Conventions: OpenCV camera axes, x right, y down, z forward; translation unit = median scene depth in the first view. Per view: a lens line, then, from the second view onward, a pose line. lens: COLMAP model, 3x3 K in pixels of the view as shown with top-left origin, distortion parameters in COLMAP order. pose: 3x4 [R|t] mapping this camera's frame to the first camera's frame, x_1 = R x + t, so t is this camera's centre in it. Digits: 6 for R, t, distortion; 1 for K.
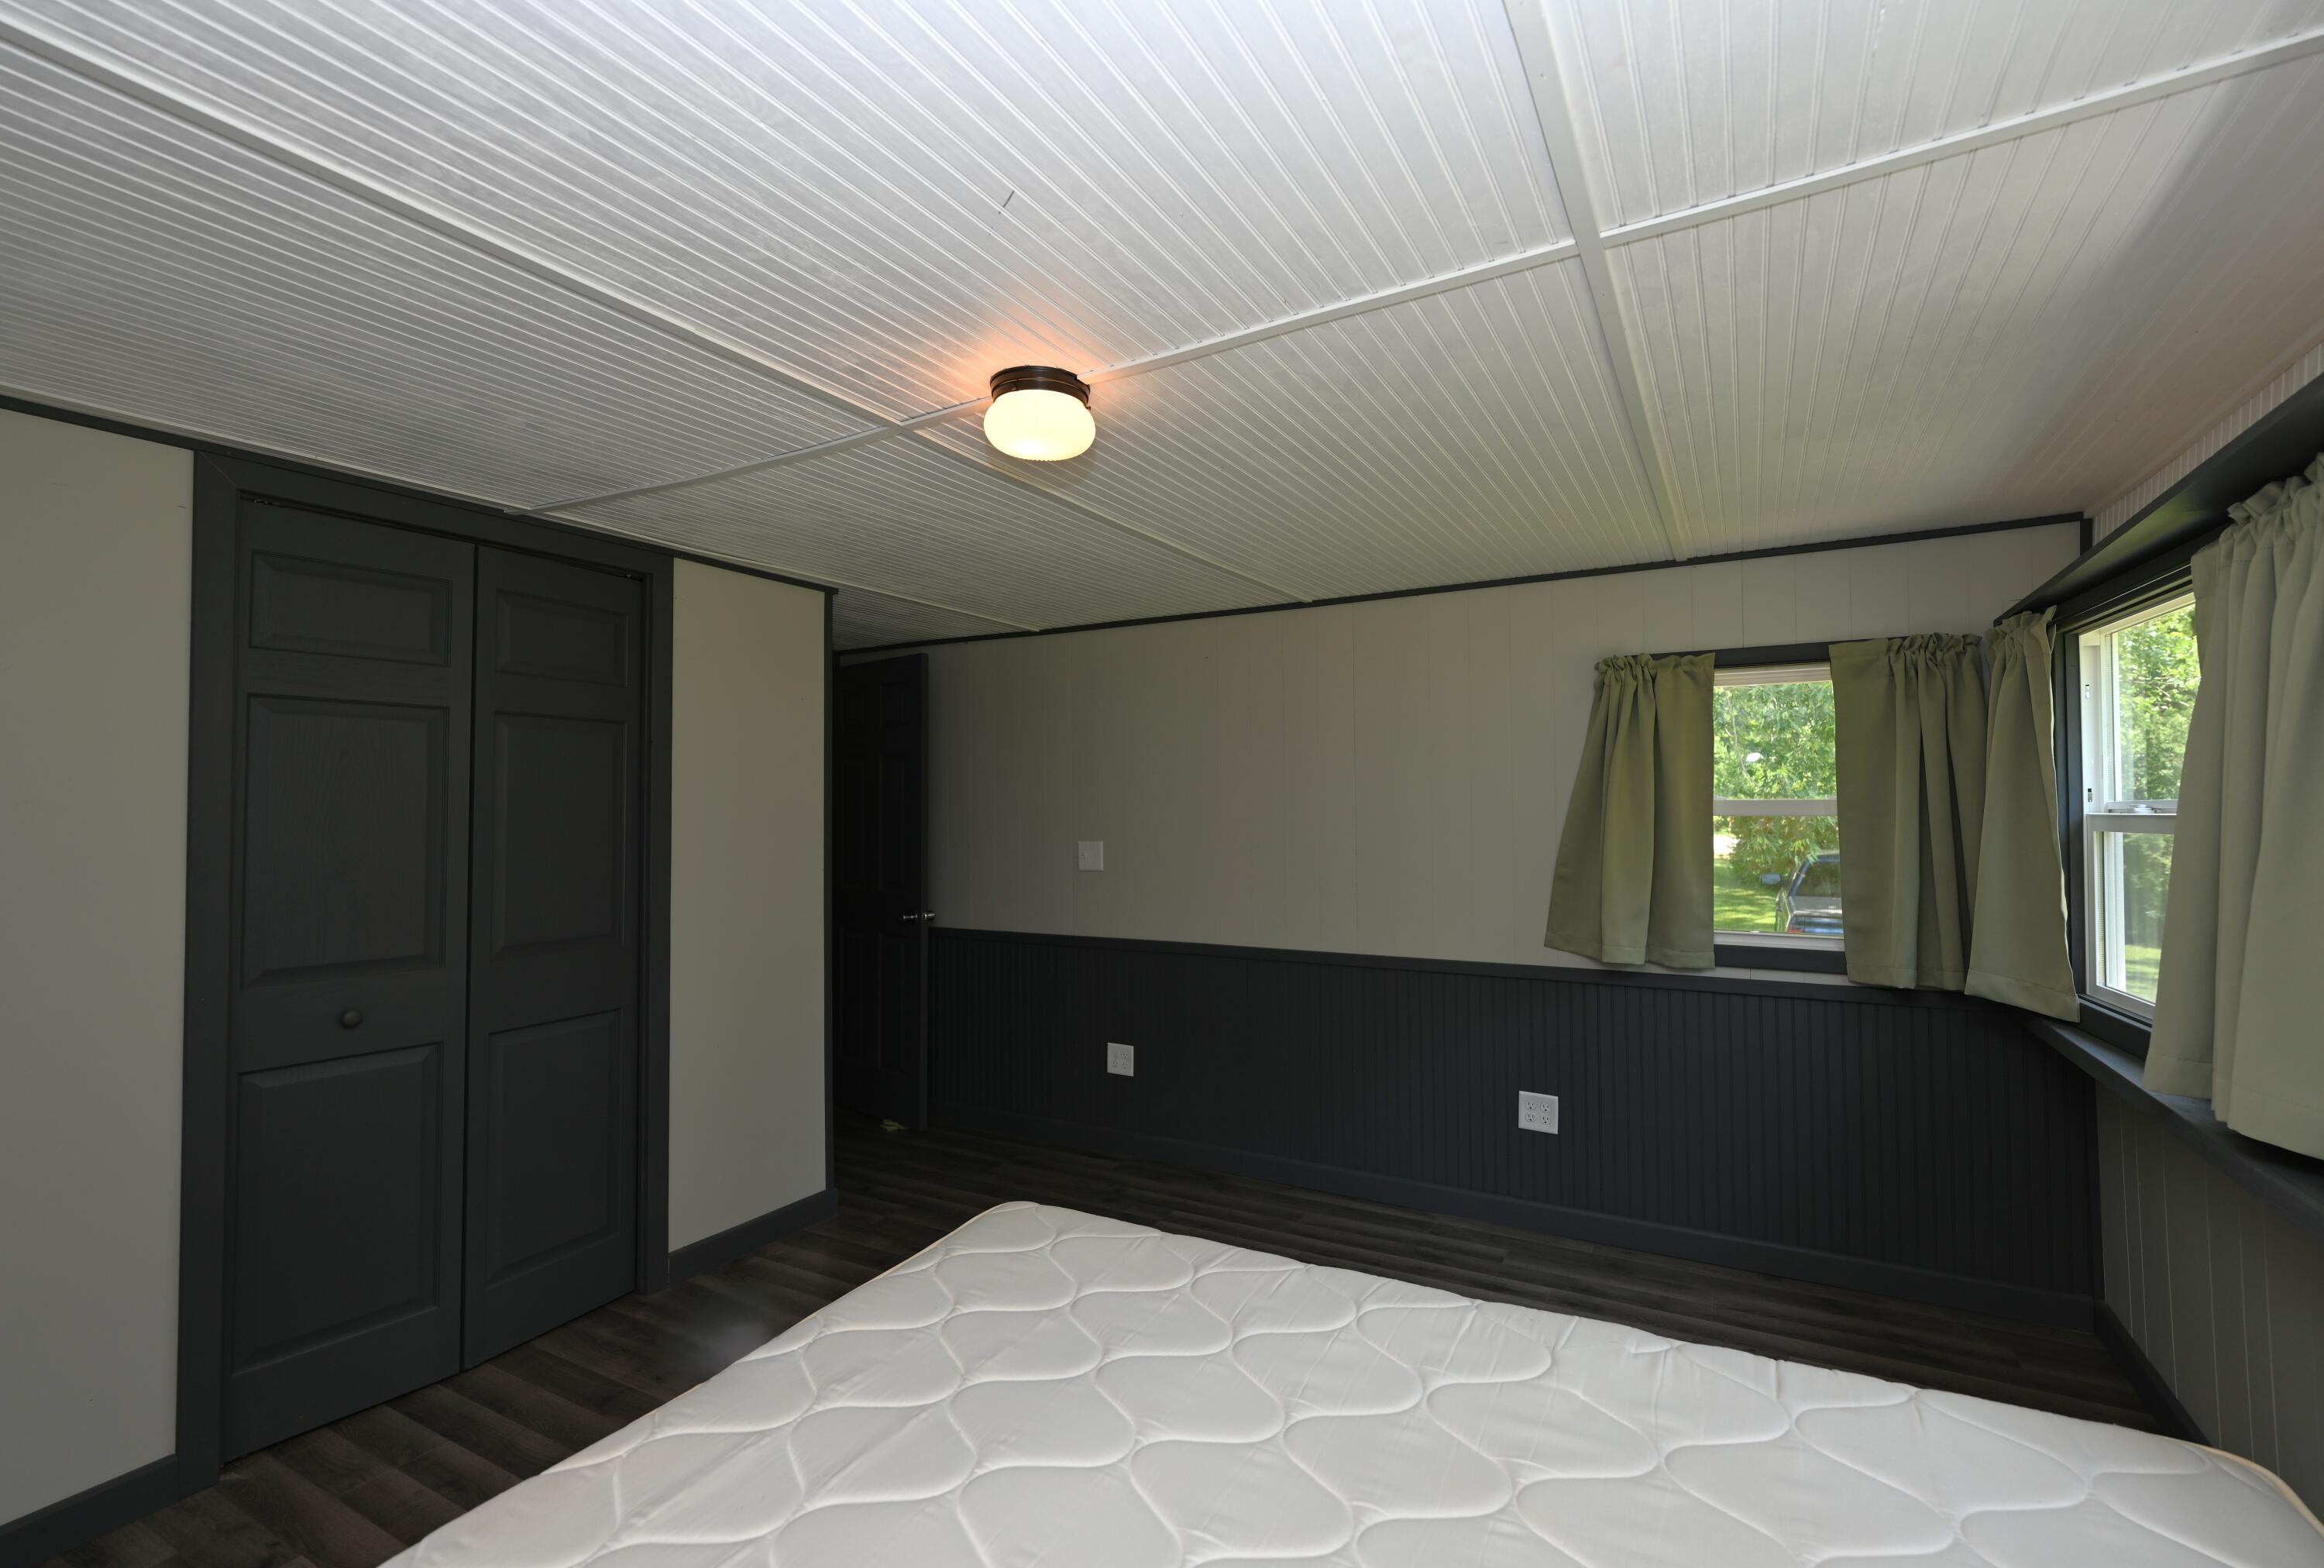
lens RADIAL K [[1024.3, 0, 1165.4], [0, 1024.3, 791.8], [0, 0, 1]] dist [-0.000600, -0.000025]
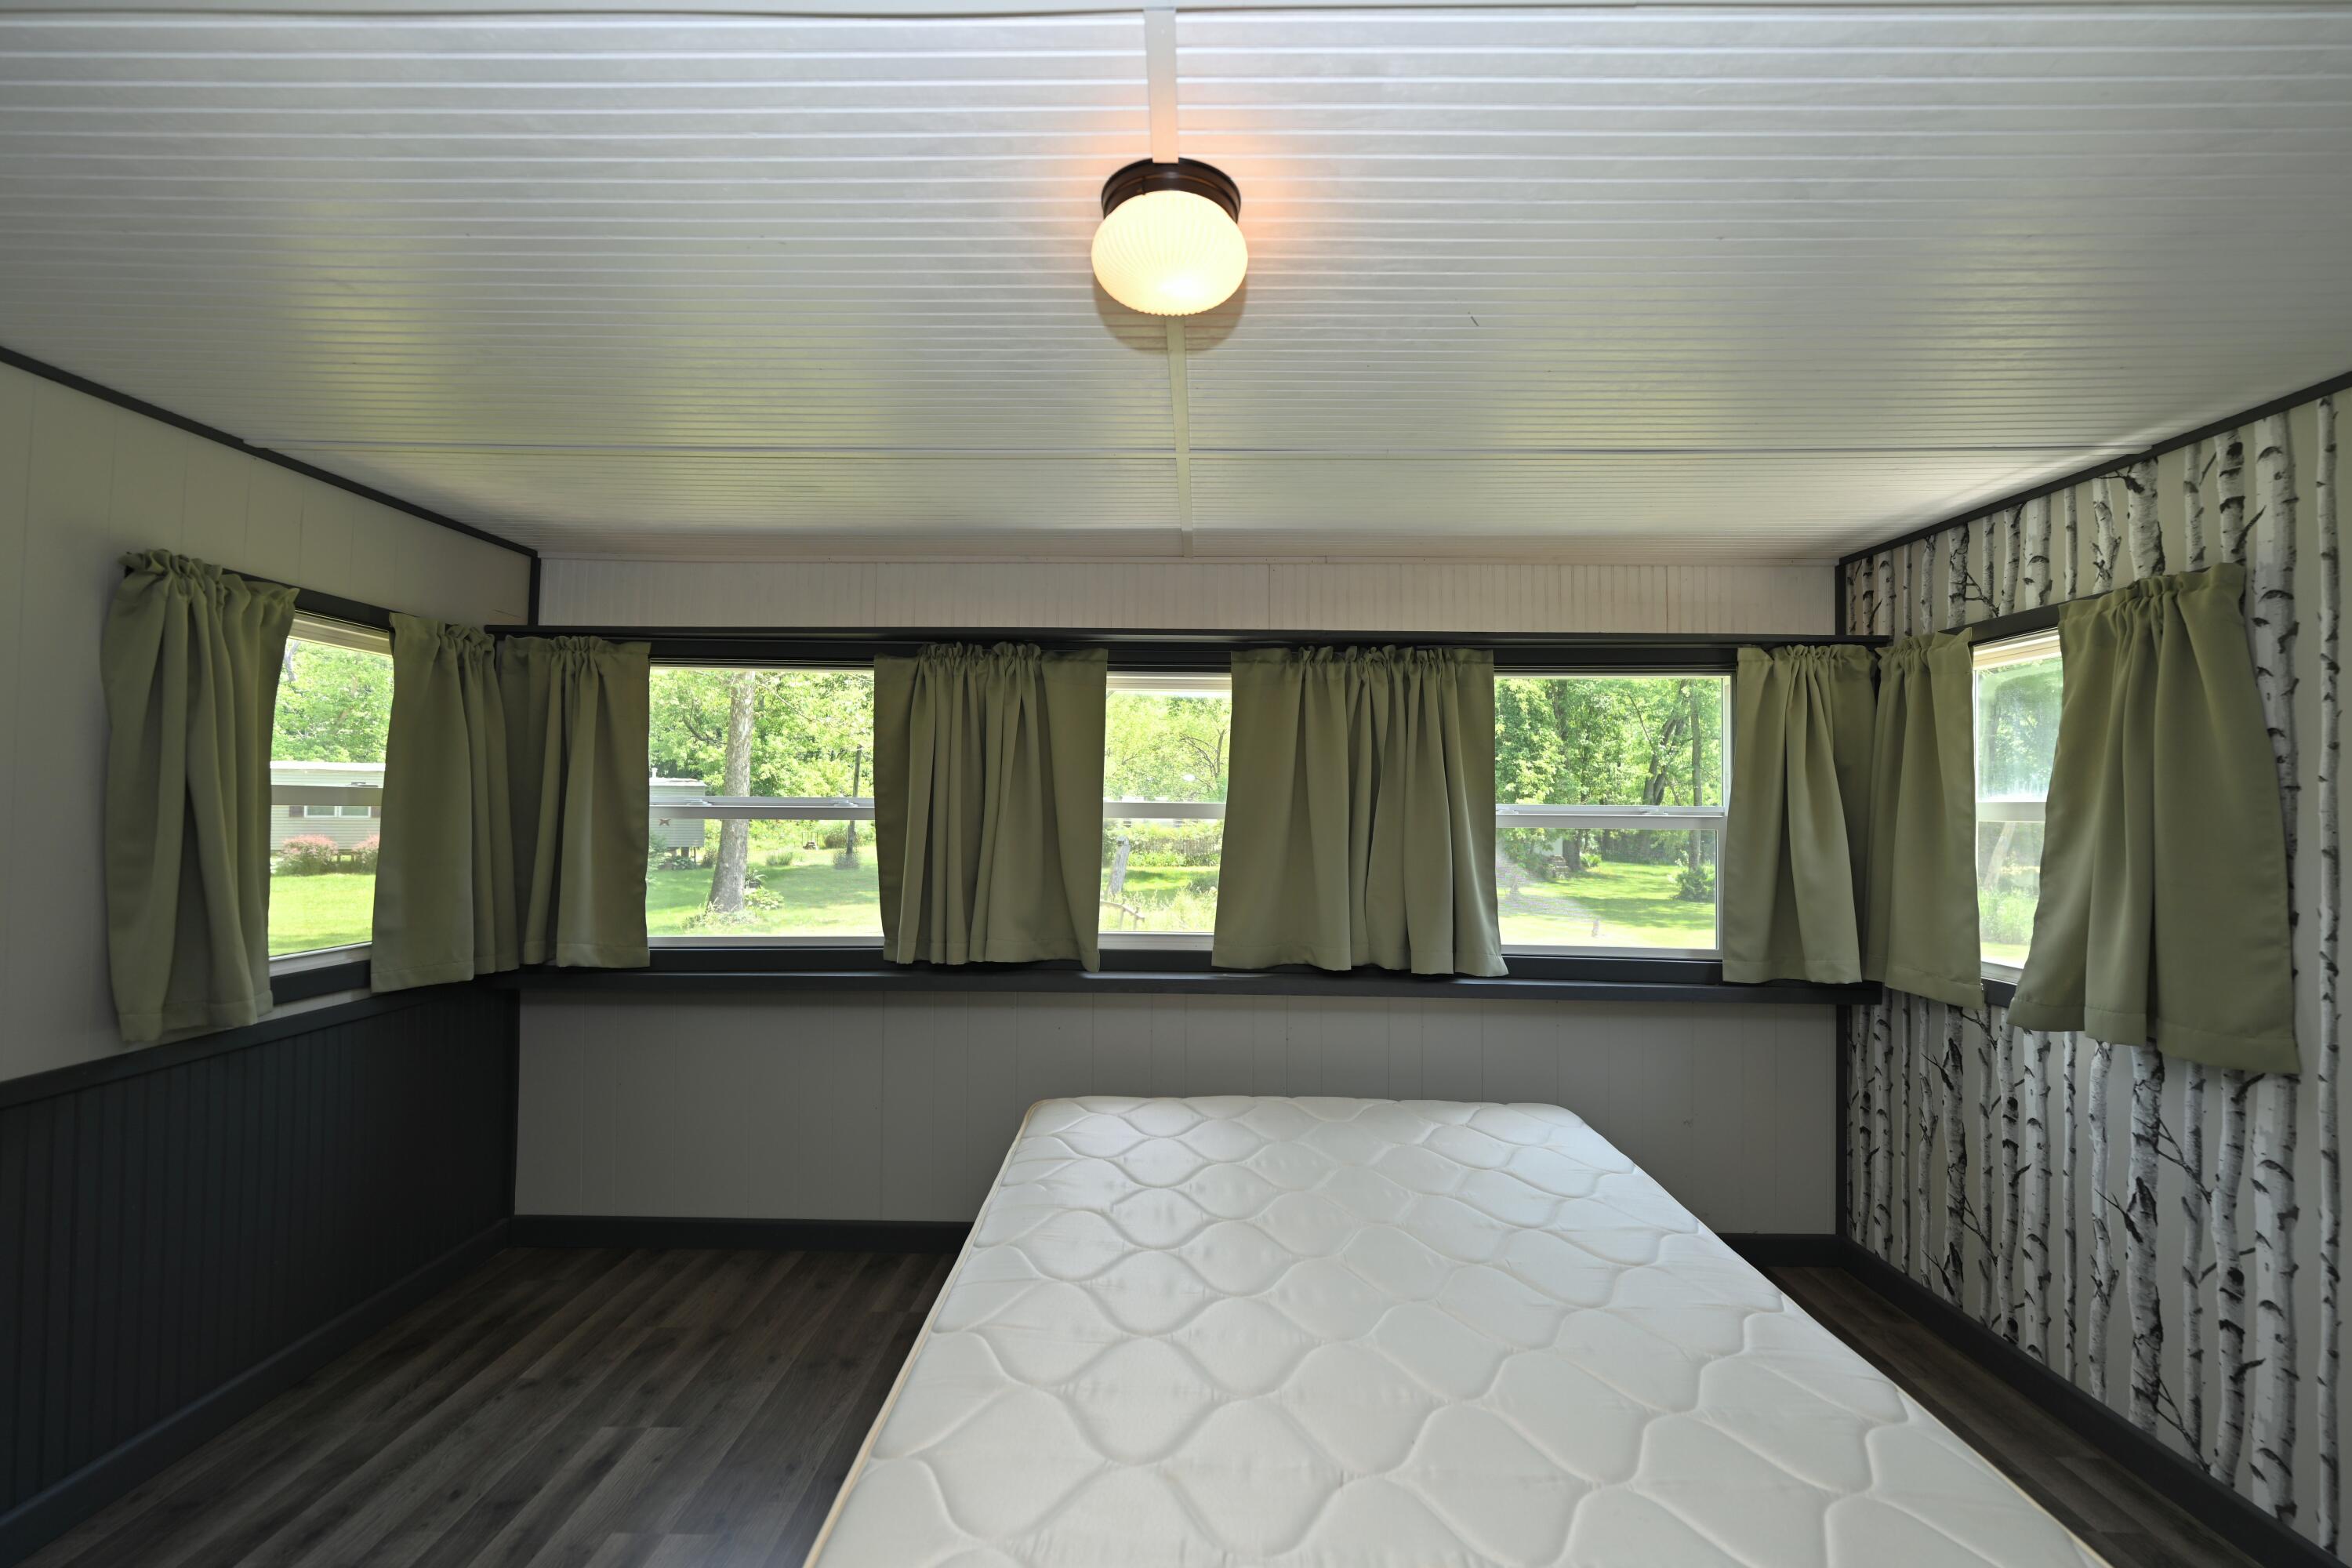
lens RADIAL K [[1021.0, 0, 1178.5], [0, 1021.0, 797.2], [0, 0, 1]] dist [0.001018, 0.000160]
pose [[-0.480093, 0.014621, 0.877096, -0.455042], [-0.015565, 0.999562, -0.025183, 0.027454], [-0.877080, -0.025742, -0.479655, 0.823131]]
